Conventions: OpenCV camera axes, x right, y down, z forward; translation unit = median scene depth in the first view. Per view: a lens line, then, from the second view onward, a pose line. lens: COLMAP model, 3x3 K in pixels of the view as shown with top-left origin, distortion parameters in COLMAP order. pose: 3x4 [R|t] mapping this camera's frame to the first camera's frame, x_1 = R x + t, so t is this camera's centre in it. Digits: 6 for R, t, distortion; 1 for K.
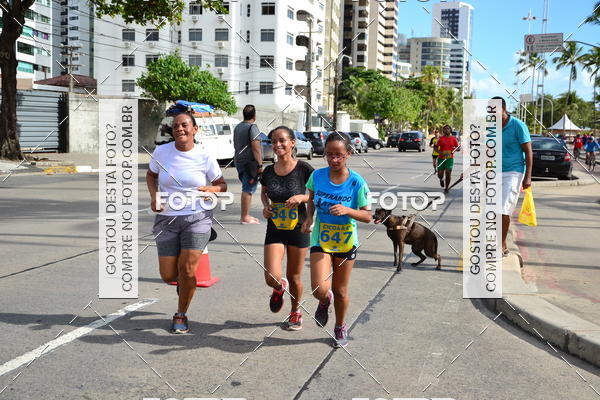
lens RADIAL K [[879.9, 0, 292.7], [0, 879.9, 200.4], [0, 0, 1]] dist [-0.013321, 0.323285]
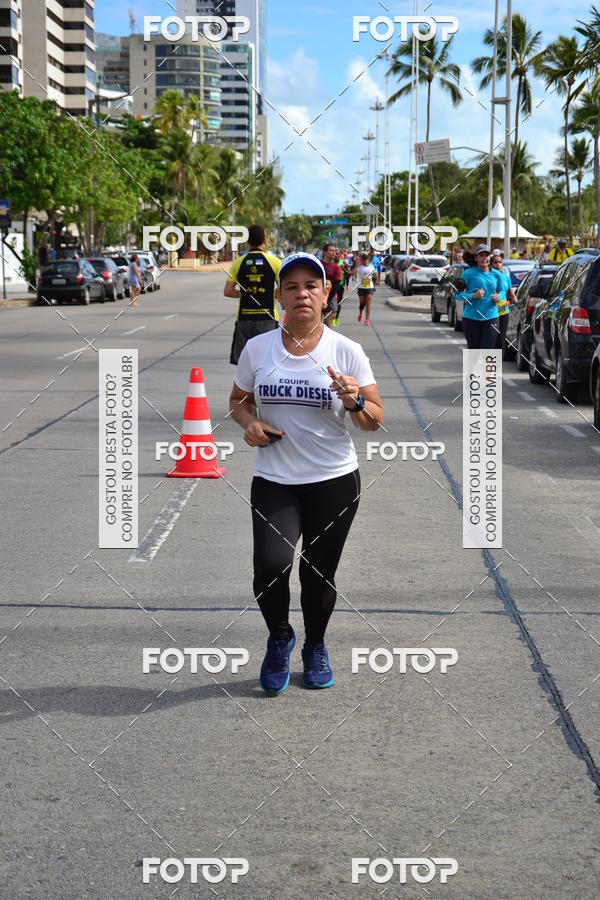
lens RADIAL K [[1573.6, 0, 305.3], [0, 1573.6, 465.8], [0, 0, 1]] dist [-0.036242, 0.460596]
pose [[0.974153, -0.055637, 0.218932, 0.071933], [0.043280, 0.997208, 0.060845, -0.032242], [-0.221706, -0.049797, 0.973841, 0.417419]]
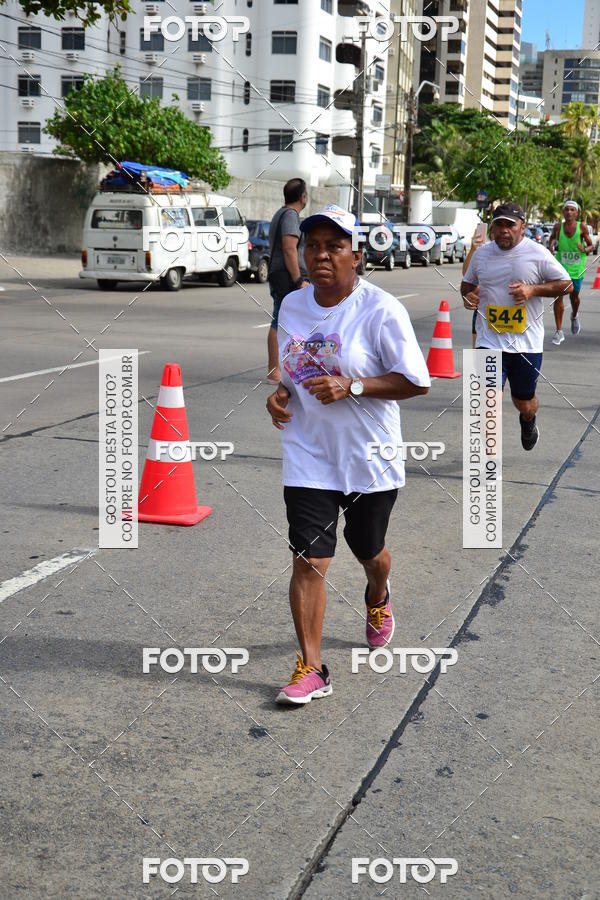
lens RADIAL K [[1573.6, 0, 305.3], [0, 1573.6, 465.8], [0, 0, 1]] dist [-0.036242, 0.460596]
pose [[0.999839, 0.015534, -0.009006, -0.002796], [-0.014797, 0.996931, 0.076877, -0.001420], [0.010172, -0.076731, 0.997000, 0.009075]]
